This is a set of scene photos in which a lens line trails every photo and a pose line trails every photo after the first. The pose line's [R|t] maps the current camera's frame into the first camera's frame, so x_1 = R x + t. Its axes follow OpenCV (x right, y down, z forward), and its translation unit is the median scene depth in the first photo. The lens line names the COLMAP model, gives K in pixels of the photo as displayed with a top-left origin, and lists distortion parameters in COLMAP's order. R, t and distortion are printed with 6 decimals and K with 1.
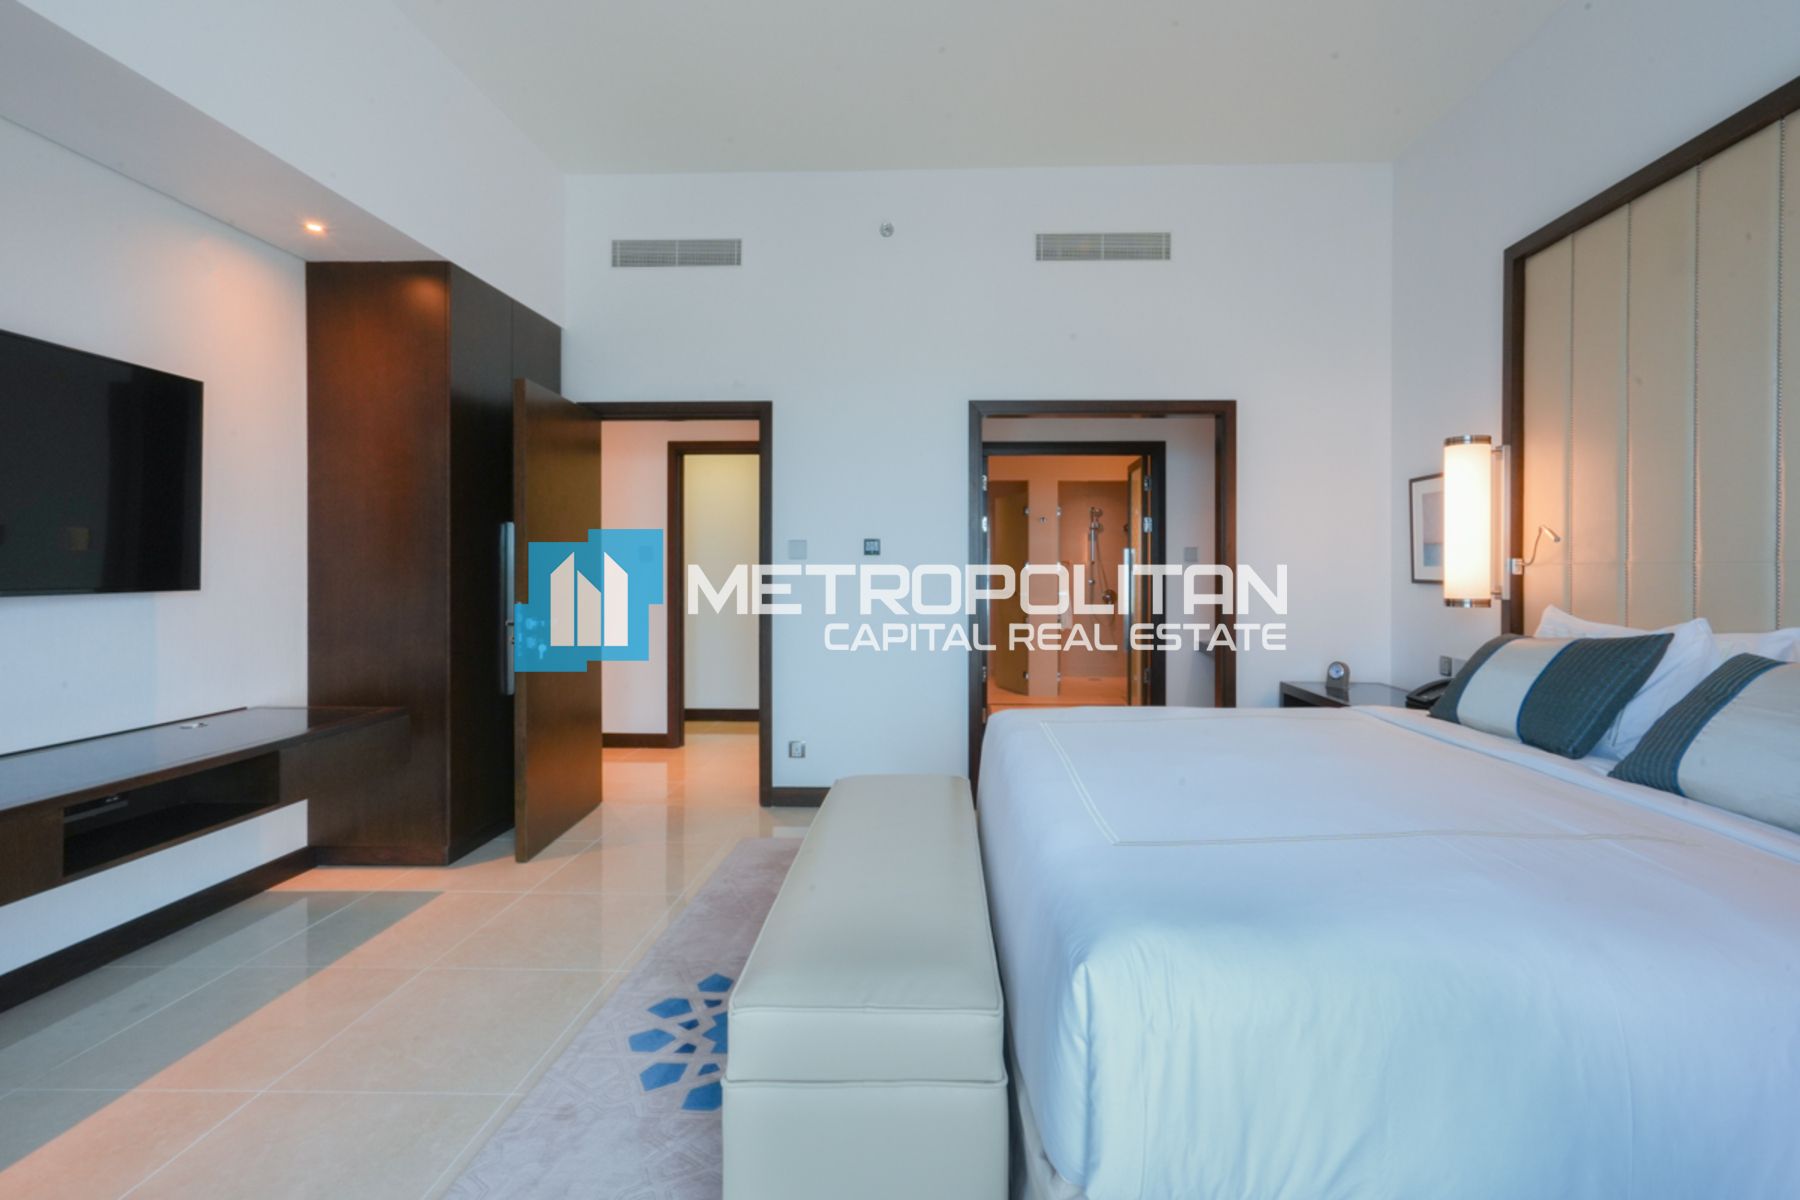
lens RADIAL K [[833.6, 0, 906.1], [0, 833.6, 584.6], [0, 0, 1]] dist [-0.014677, 0.016100]
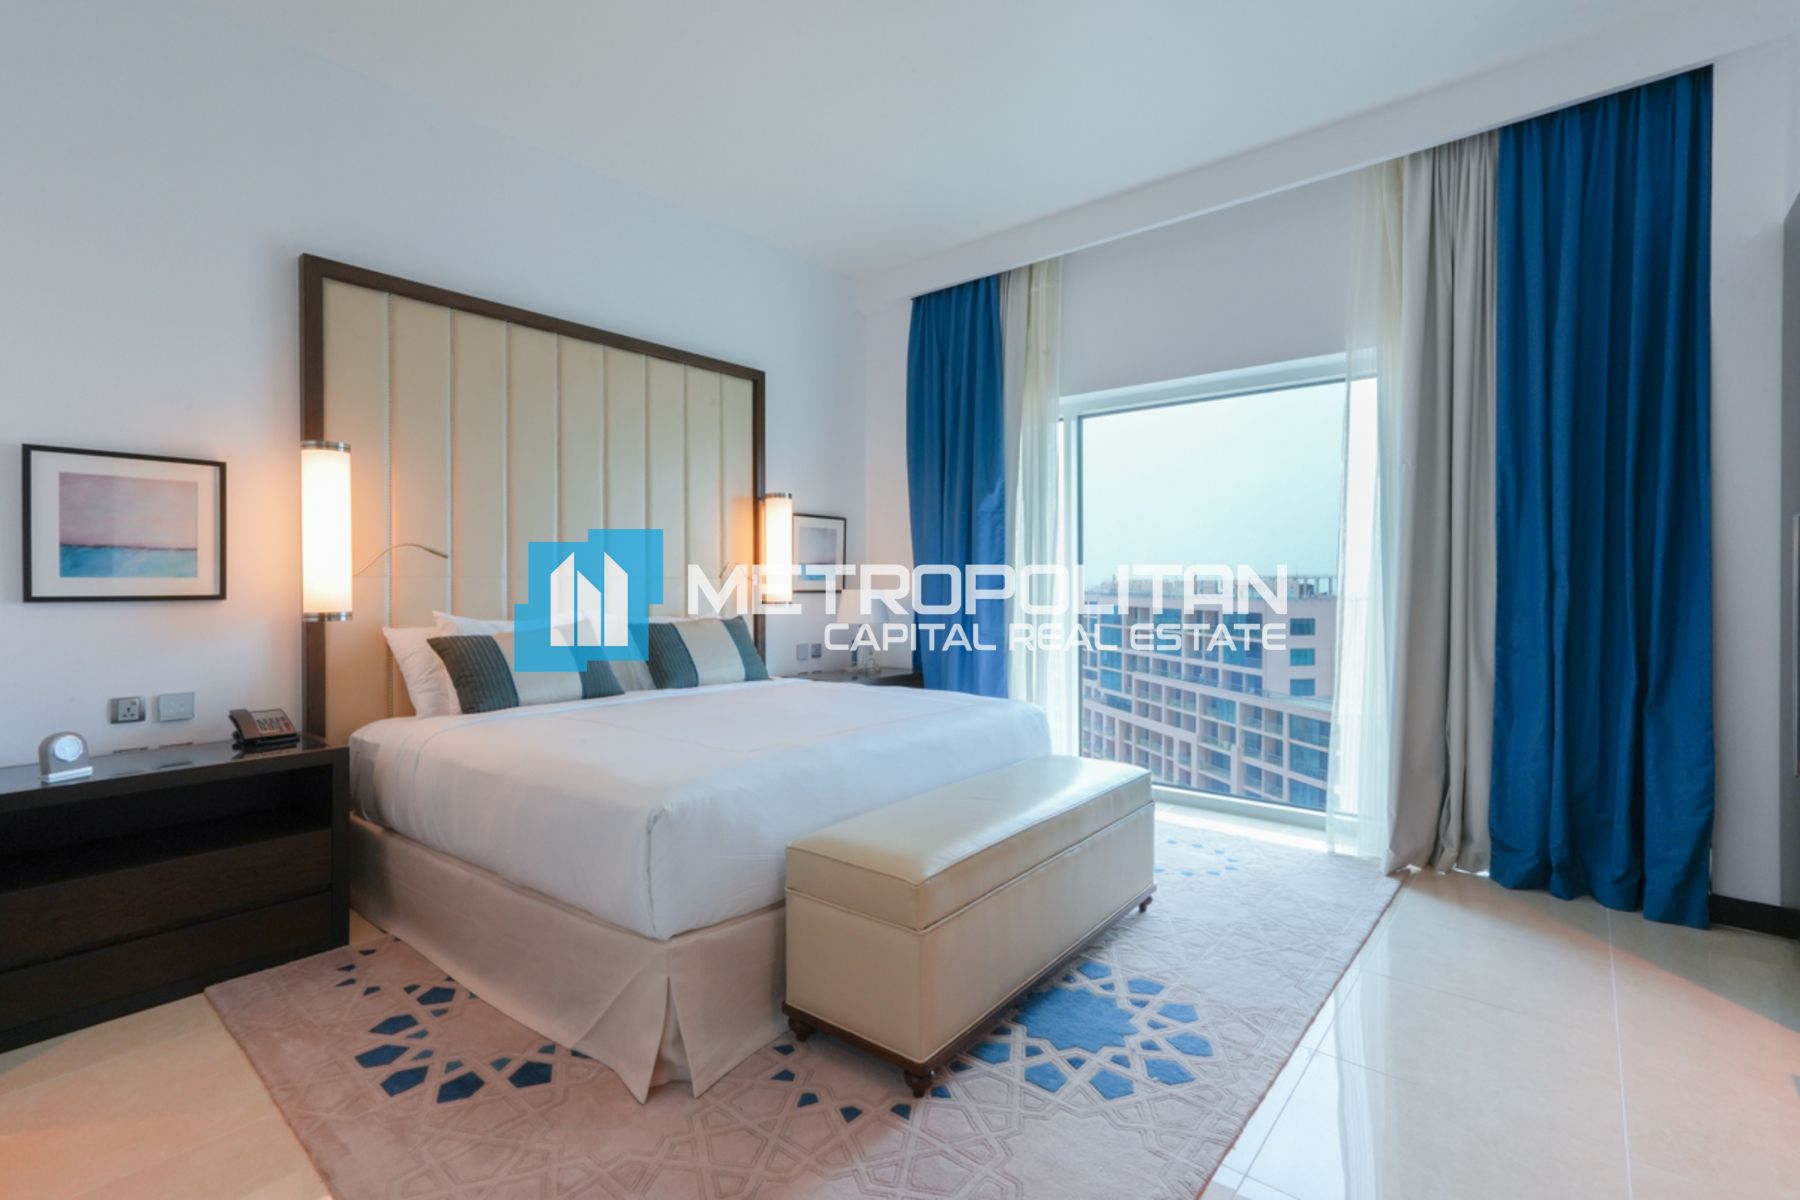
lens RADIAL K [[833.6, 0, 906.1], [0, 833.6, 584.6], [0, 0, 1]] dist [-0.014677, 0.016100]
pose [[-0.800923, -0.007600, 0.598719, -0.473200], [0.009602, 0.999628, 0.025534, -0.035810], [-0.598690, 0.026199, -0.800552, 1.502567]]
